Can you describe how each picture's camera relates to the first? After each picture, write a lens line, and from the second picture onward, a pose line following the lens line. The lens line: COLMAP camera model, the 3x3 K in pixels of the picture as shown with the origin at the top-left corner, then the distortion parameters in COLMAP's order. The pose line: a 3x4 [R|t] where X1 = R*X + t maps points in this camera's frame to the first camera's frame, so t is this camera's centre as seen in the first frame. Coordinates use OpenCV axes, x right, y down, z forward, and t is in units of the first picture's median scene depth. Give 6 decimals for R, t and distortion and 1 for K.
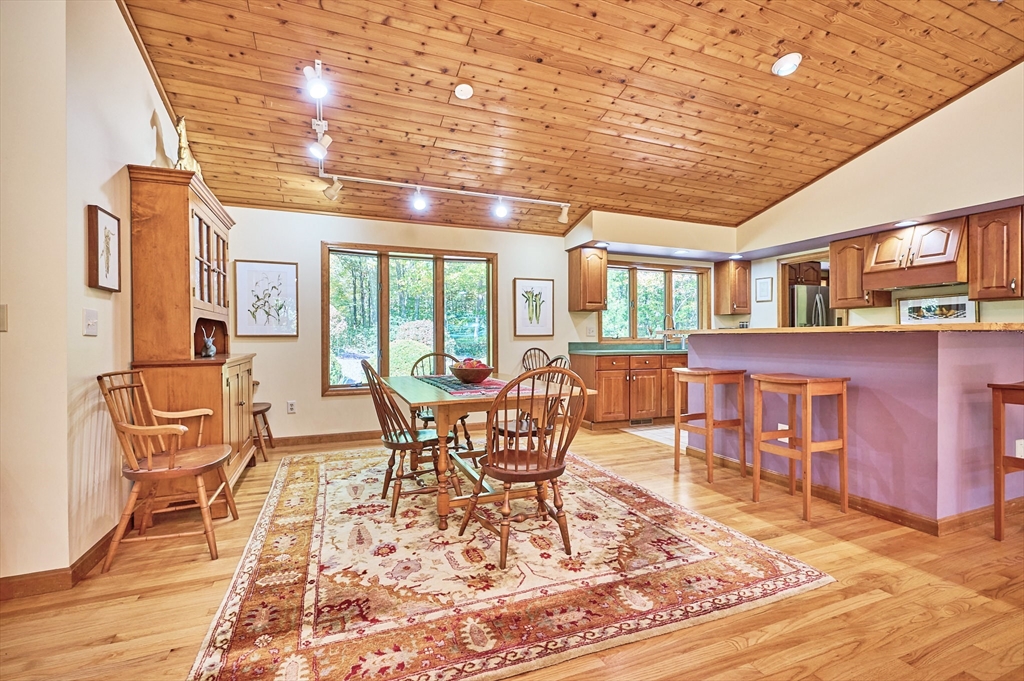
lens RADIAL K [[458.3, 0, 517.9], [0, 458.3, 339.7], [0, 0, 1]] dist [-0.000923, -0.000164]
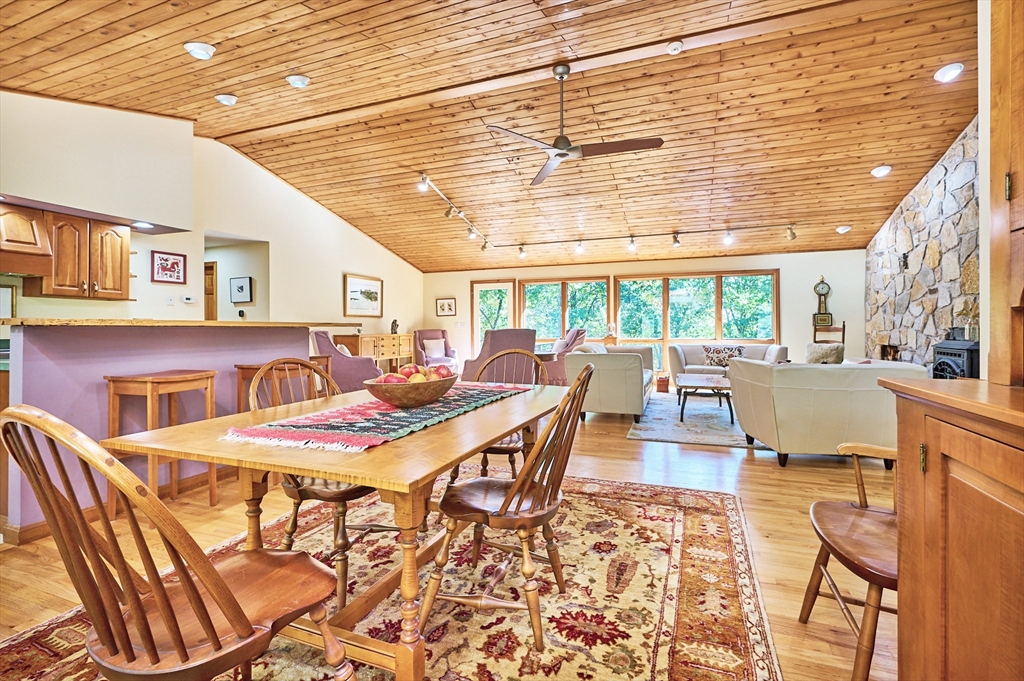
lens RADIAL K [[457.4, 0, 517.2], [0, 457.4, 328.7], [0, 0, 1]] dist [-0.001386, -0.000351]
pose [[-0.727298, 0.006989, 0.686286, -0.430892], [0.008480, 0.999963, -0.001197, -0.001946], [-0.686269, 0.004949, -0.727331, 0.956852]]
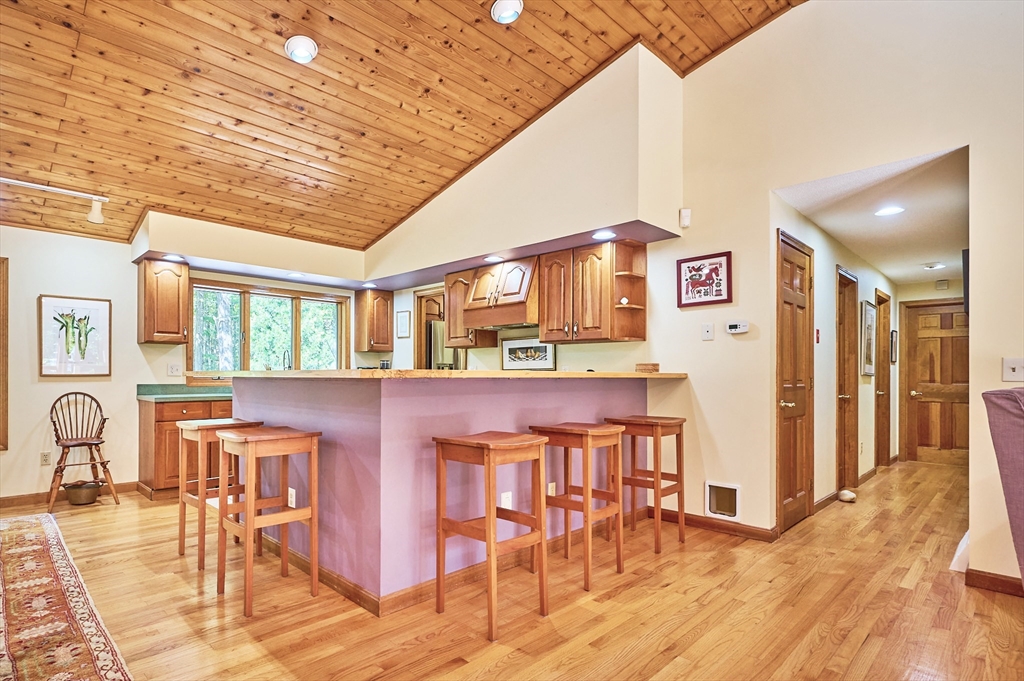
lens RADIAL K [[526.0, 0, 446.6], [0, 526.0, 377.1], [0, 0, 1]] dist [-0.000597, -0.000509]
pose [[0.939989, 0.004143, 0.341179, 0.395786], [-0.004562, 0.999990, 0.000425, -0.011778], [-0.341173, -0.001956, 0.939998, 0.017873]]
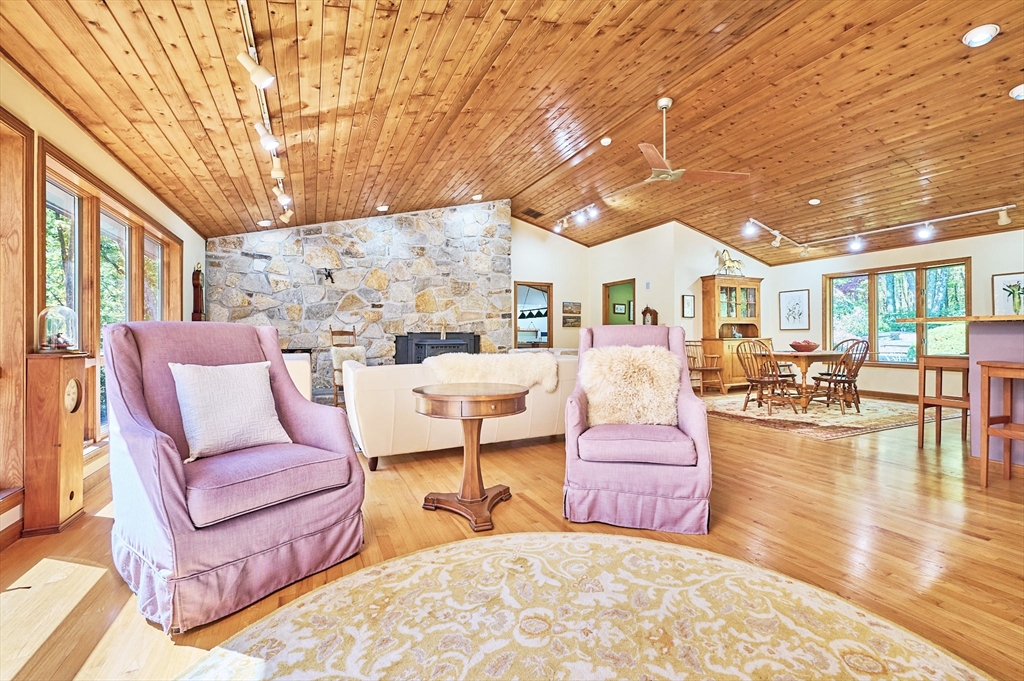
lens RADIAL K [[433.9, 0, 521.7], [0, 433.9, 333.5], [0, 0, 1]] dist [-0.000365, 0.000058]
pose [[0.063716, 0.000046, -0.997968, 1.235099], [0.000664, 1.000000, 0.000088, 0.007803], [0.997968, -0.000668, 0.063716, -0.260256]]
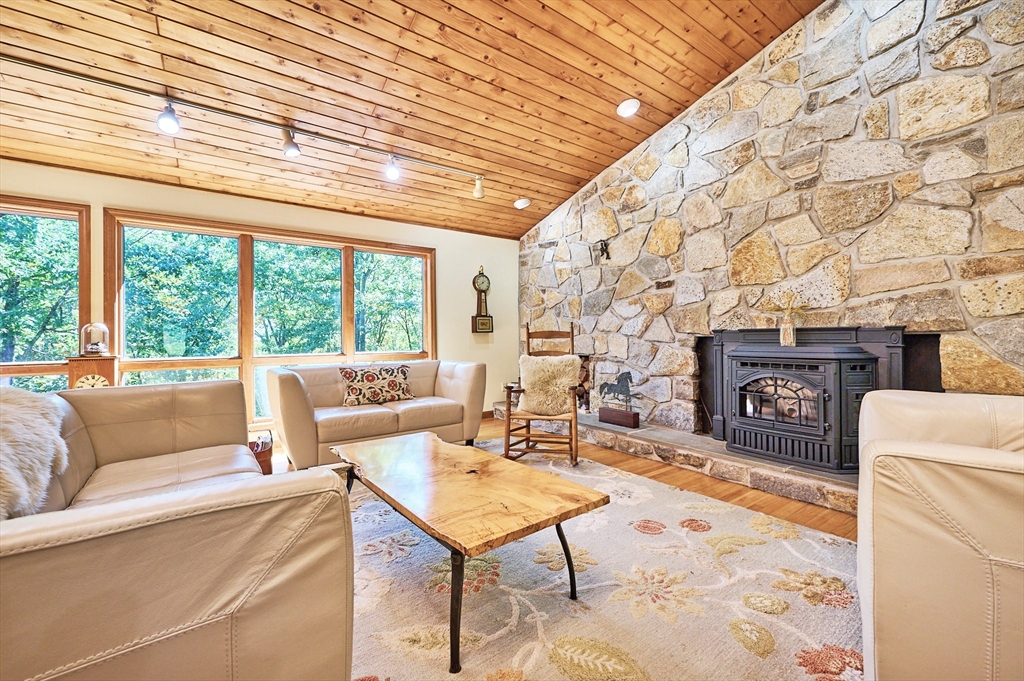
lens RADIAL K [[416.5, 0, 517.2], [0, 416.5, 335.6], [0, 0, 1]] dist [-0.000721, 0.000095]
pose [[-0.972598, 0.012609, -0.232150, 0.102208], [0.013844, 0.999897, -0.003690, 0.011137], [0.232080, -0.006803, -0.972673, 0.084677]]
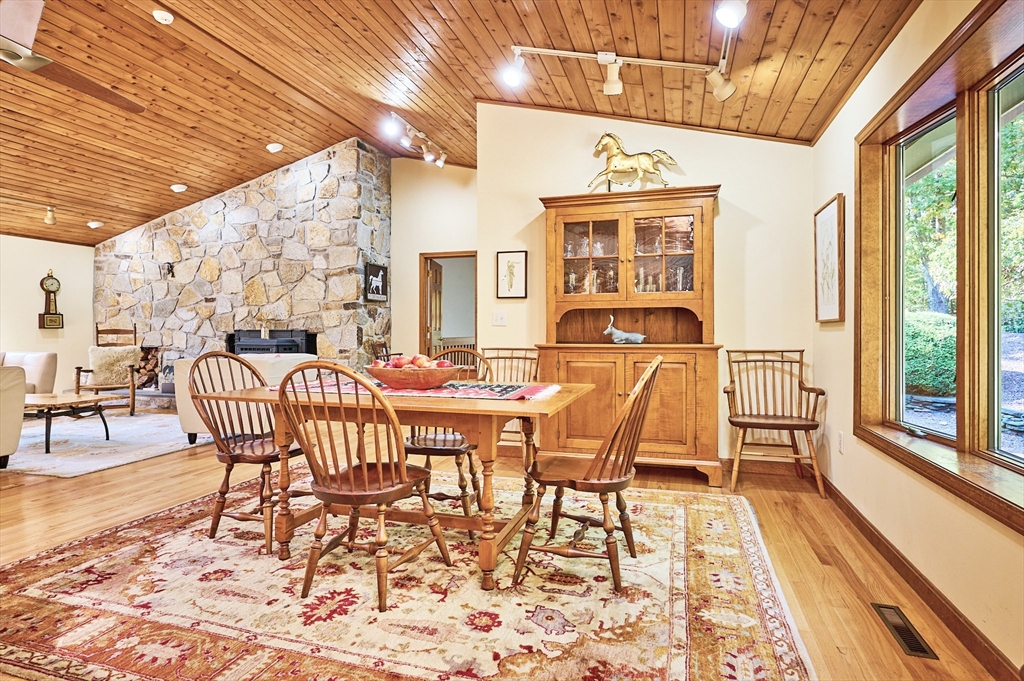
lens RADIAL K [[534.0, 0, 519.3], [0, 534.0, 332.7], [0, 0, 1]] dist [0.000002, -0.000712]
pose [[-0.630787, 0.008217, -0.775912, 0.308834], [0.002851, 0.999962, 0.008272, 0.000007], [0.775951, 0.003006, -0.630787, 1.177005]]
